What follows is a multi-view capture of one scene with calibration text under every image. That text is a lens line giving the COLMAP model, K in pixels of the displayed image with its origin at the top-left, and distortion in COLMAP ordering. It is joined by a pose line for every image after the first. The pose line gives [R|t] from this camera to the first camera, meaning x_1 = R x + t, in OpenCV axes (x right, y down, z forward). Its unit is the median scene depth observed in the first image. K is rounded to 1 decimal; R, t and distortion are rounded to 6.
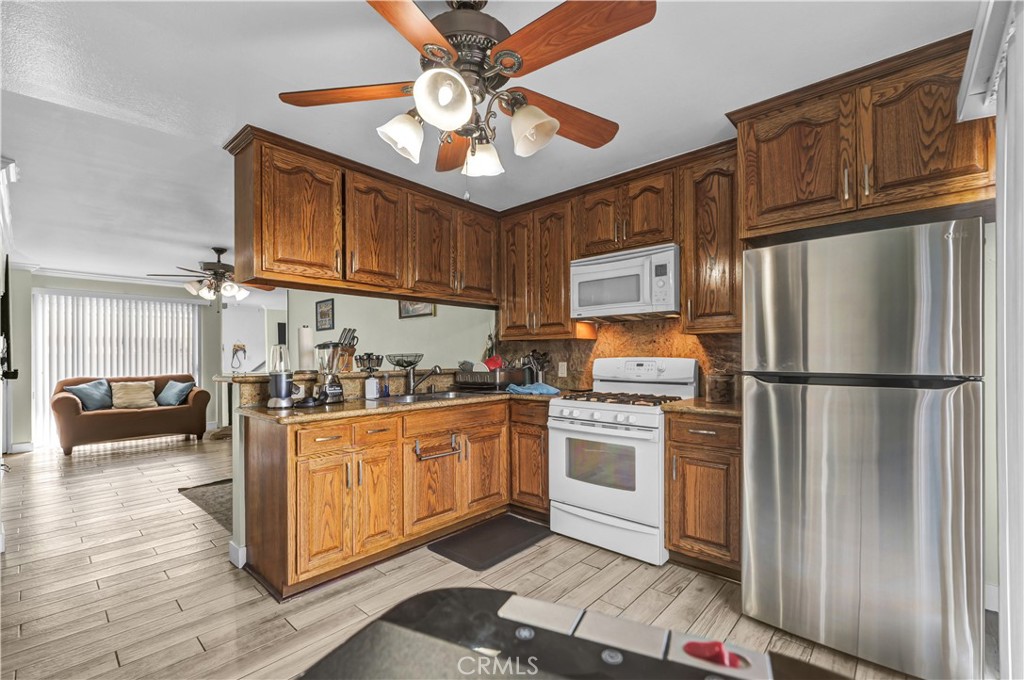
lens RADIAL K [[439.2, 0, 508.3], [0, 439.2, 353.5], [0, 0, 1]] dist [0.000487, -0.000175]
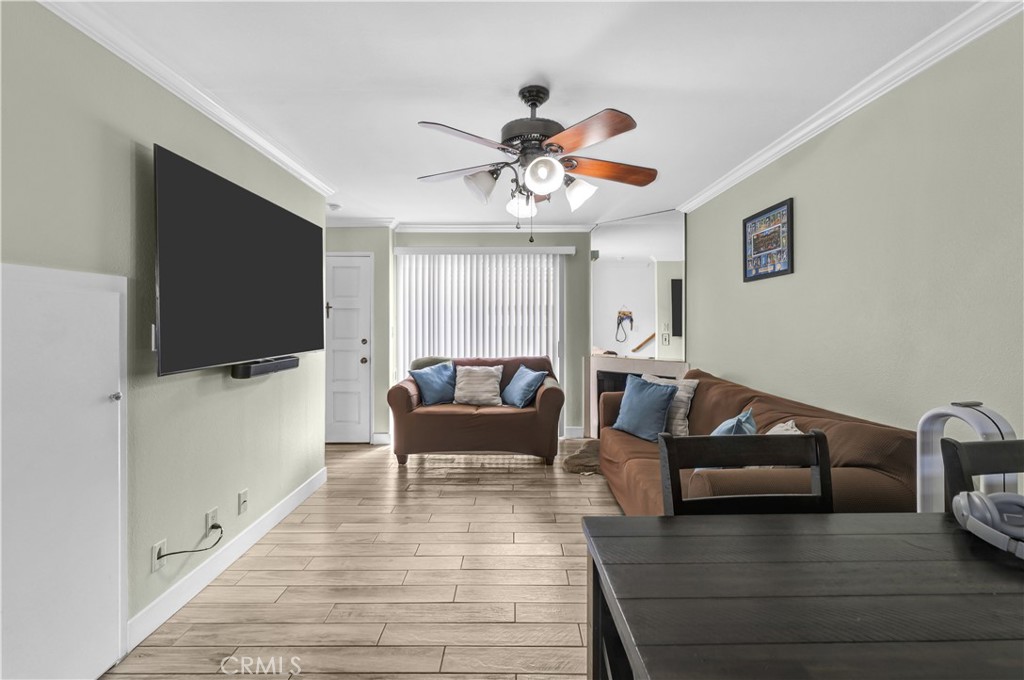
lens RADIAL K [[456.9, 0, 508.4], [0, 456.9, 321.0], [0, 0, 1]] dist [-0.001109, -0.000070]
pose [[0.673152, 0.003876, -0.739494, -0.544077], [0.000577, 0.999983, 0.005767, -0.027357], [0.739504, -0.004308, 0.673138, 1.075861]]
